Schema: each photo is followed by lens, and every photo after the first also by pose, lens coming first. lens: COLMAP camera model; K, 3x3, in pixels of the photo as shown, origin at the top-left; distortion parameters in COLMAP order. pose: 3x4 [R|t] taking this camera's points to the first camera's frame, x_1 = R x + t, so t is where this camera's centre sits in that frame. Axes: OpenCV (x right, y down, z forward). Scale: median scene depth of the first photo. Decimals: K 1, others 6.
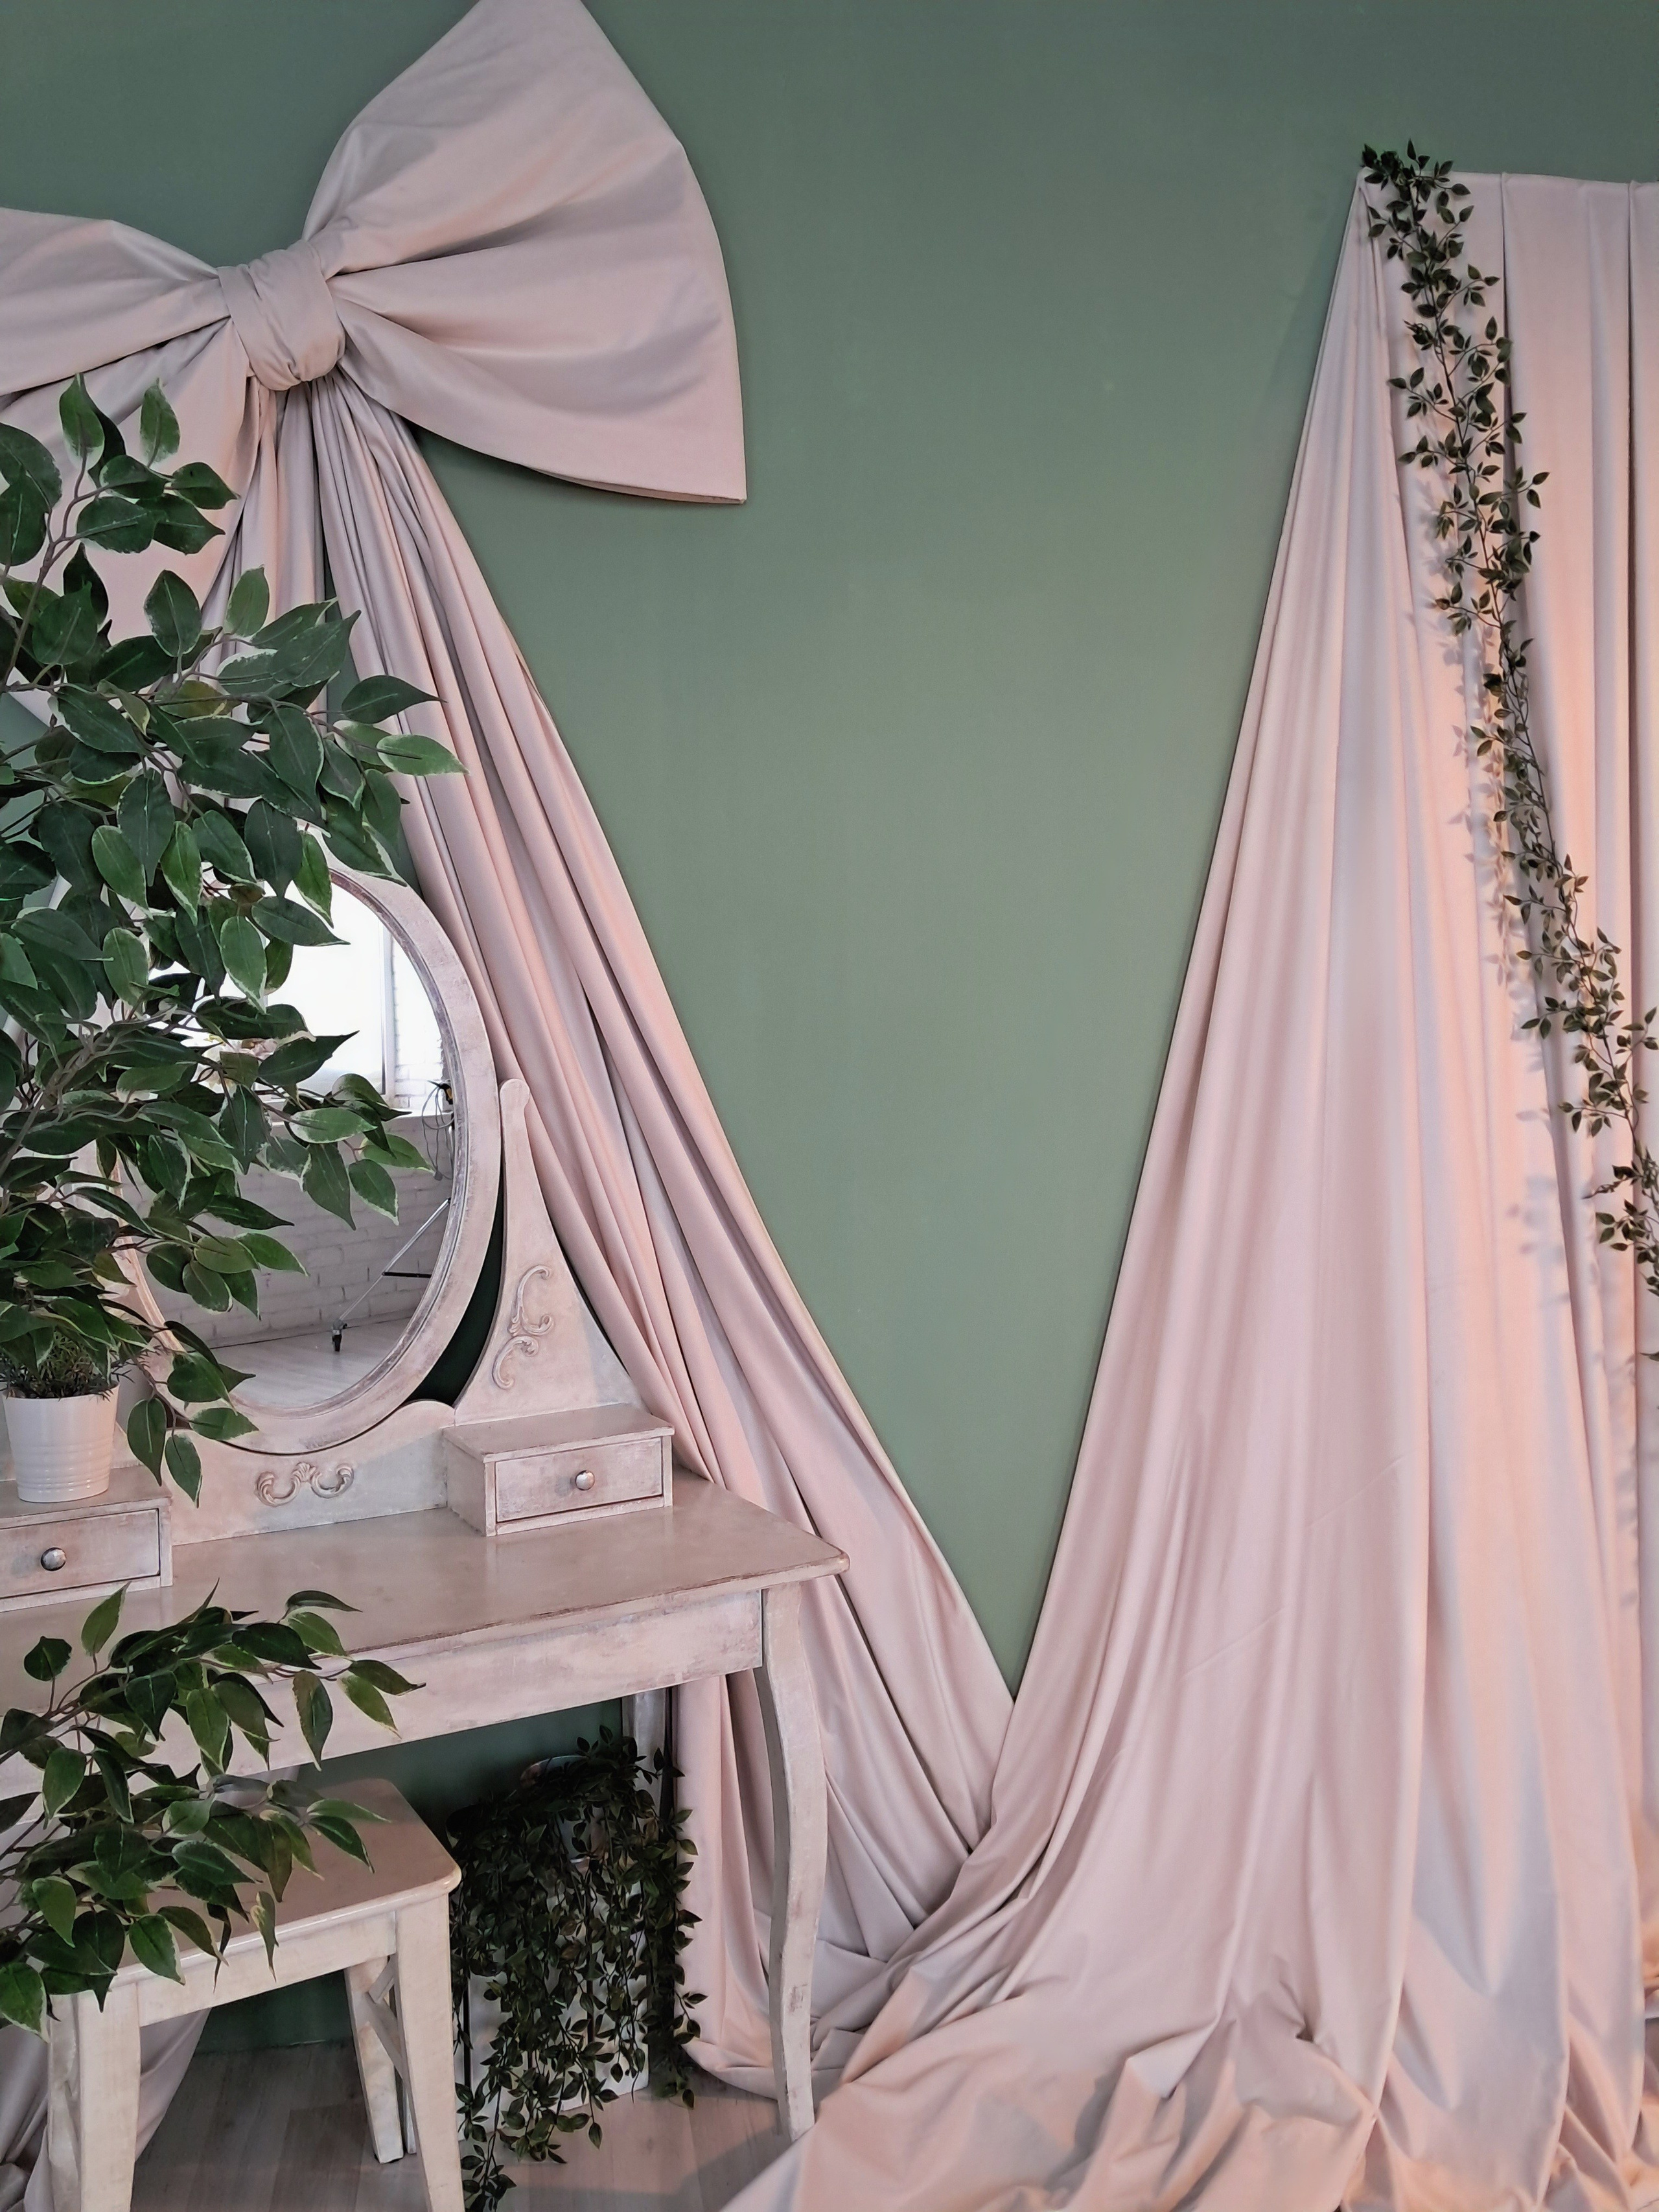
lens RADIAL K [[1751.0, 0, 835.4], [0, 1751.0, 1100.4], [0, 0, 1]] dist [0.024423, -0.030307]
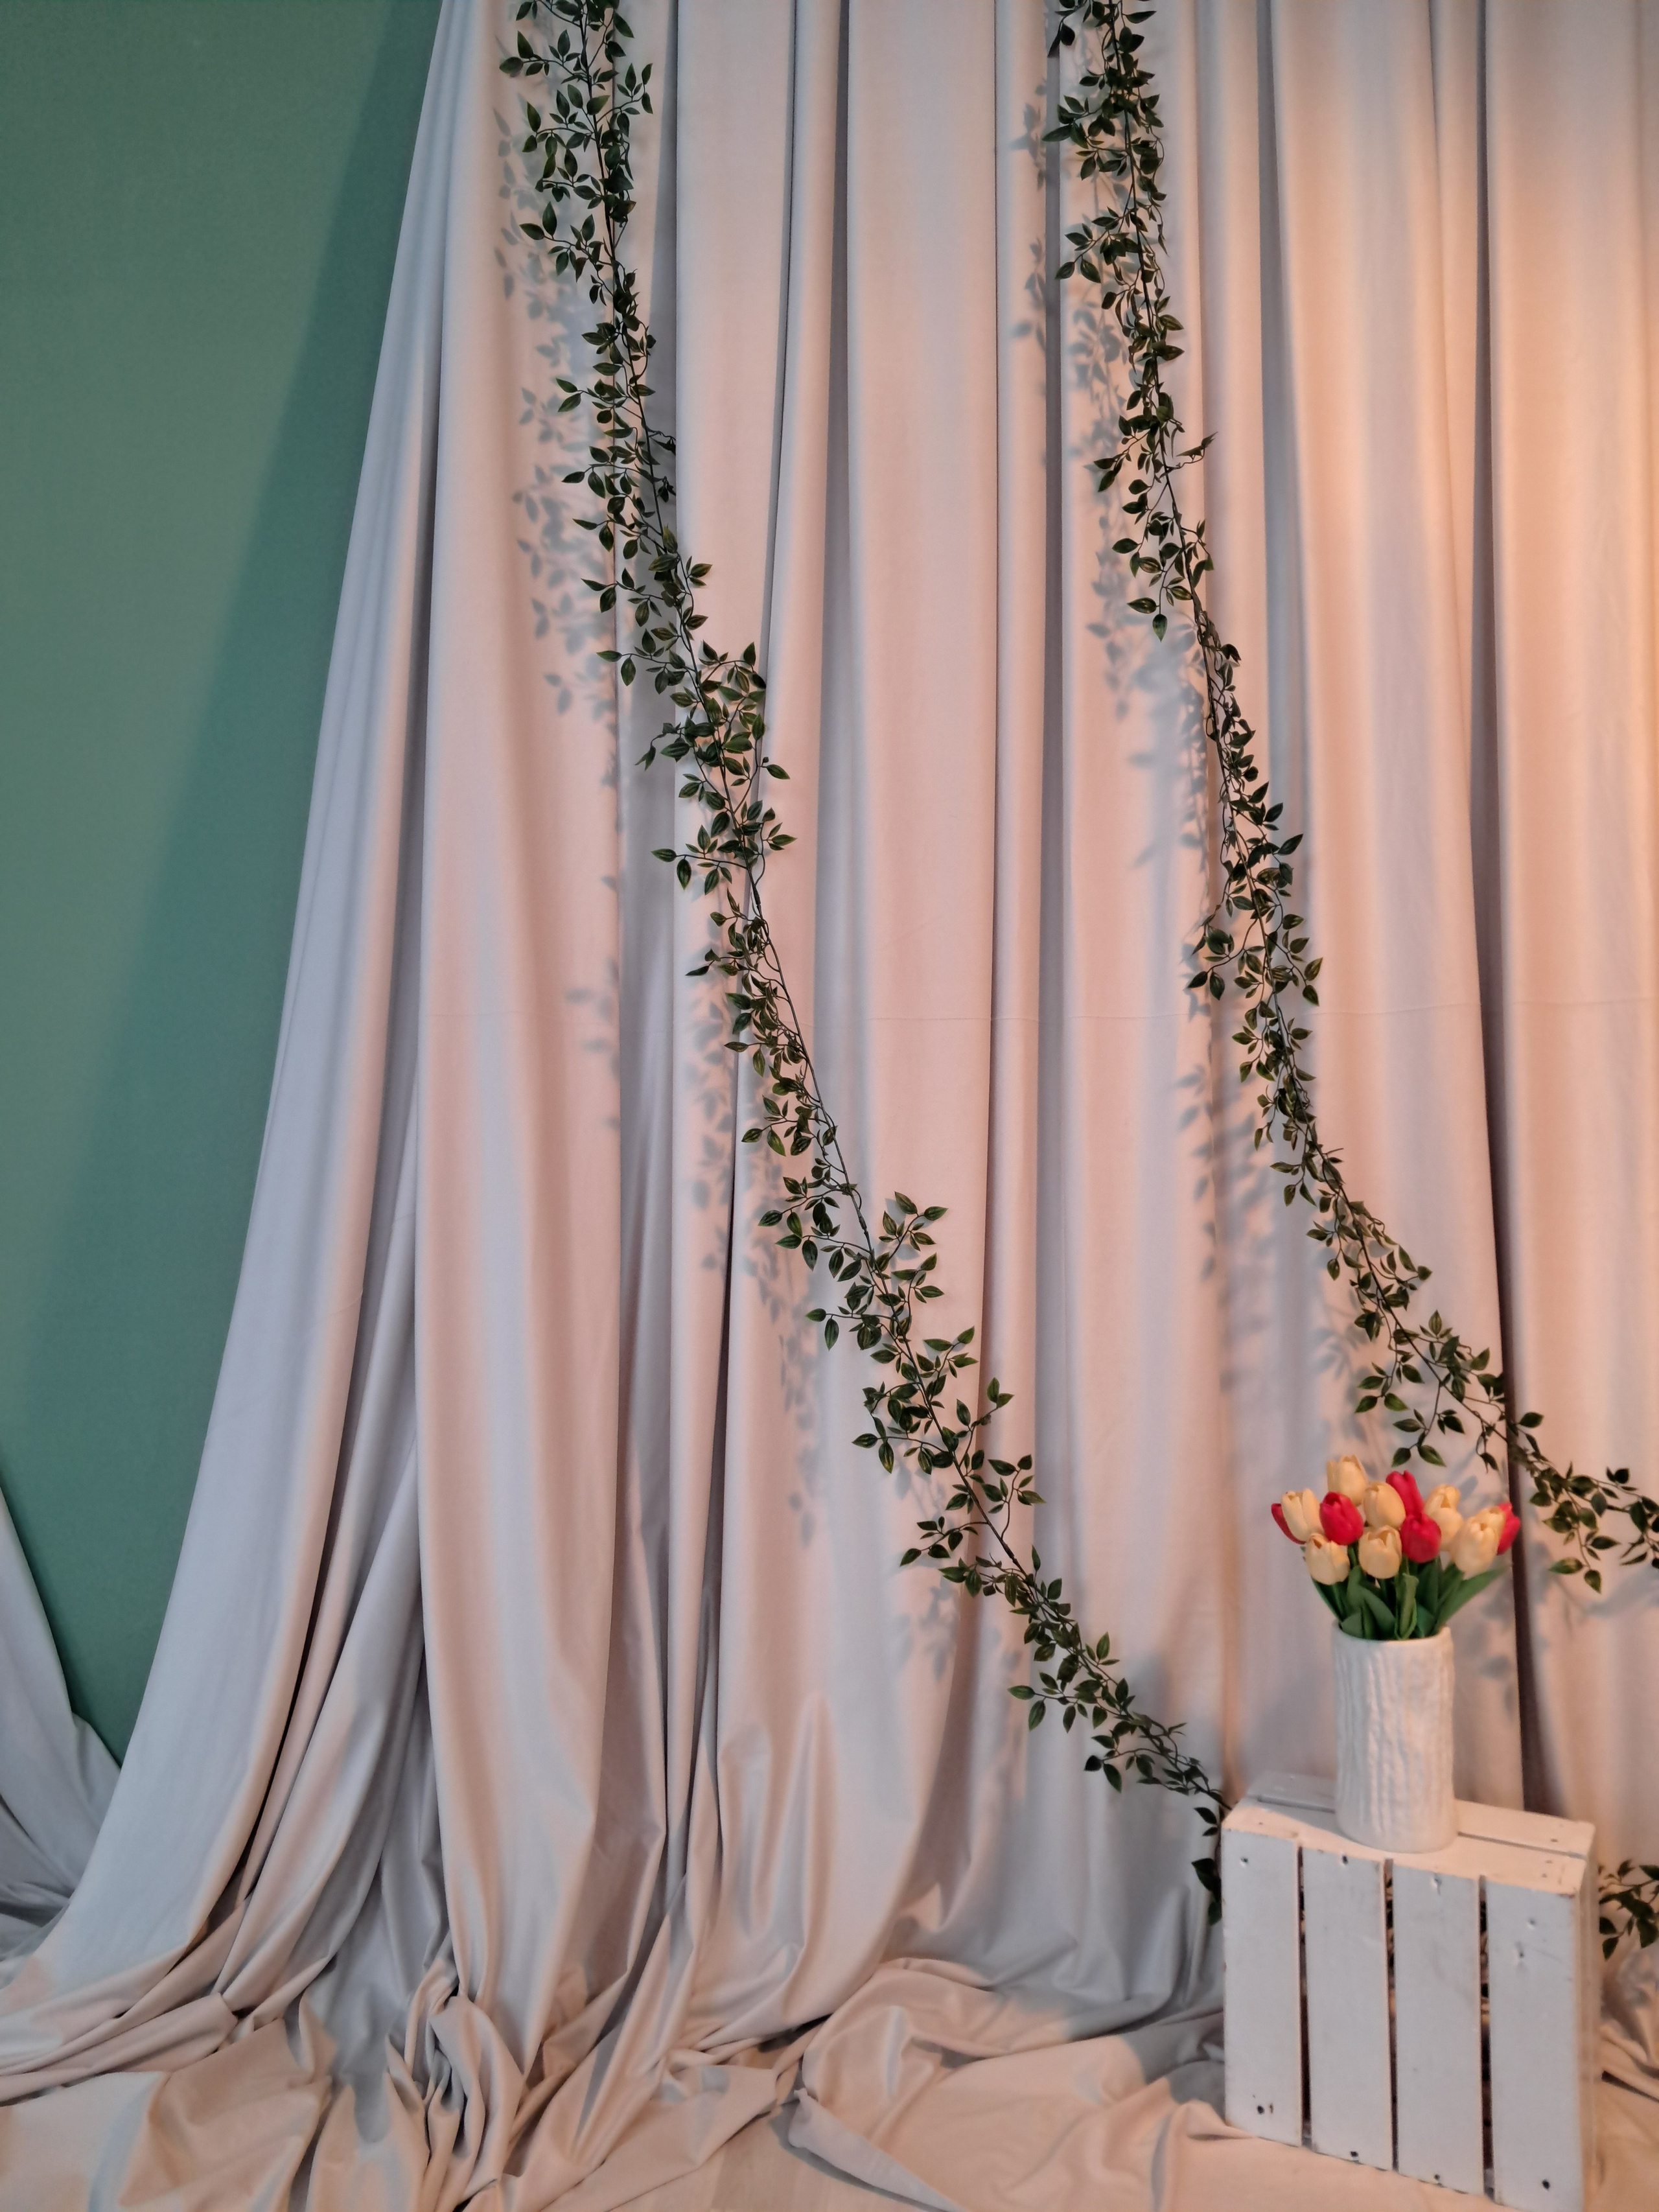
lens RADIAL K [[1751.0, 0, 841.4], [0, 1751.0, 1141.7], [0, 0, 1]] dist [0.024423, -0.030307]
pose [[0.964125, 0.004452, -0.265412, 0.742646], [-0.018739, 0.998506, -0.051322, 0.180437], [0.264787, 0.054454, 0.962768, 0.304314]]
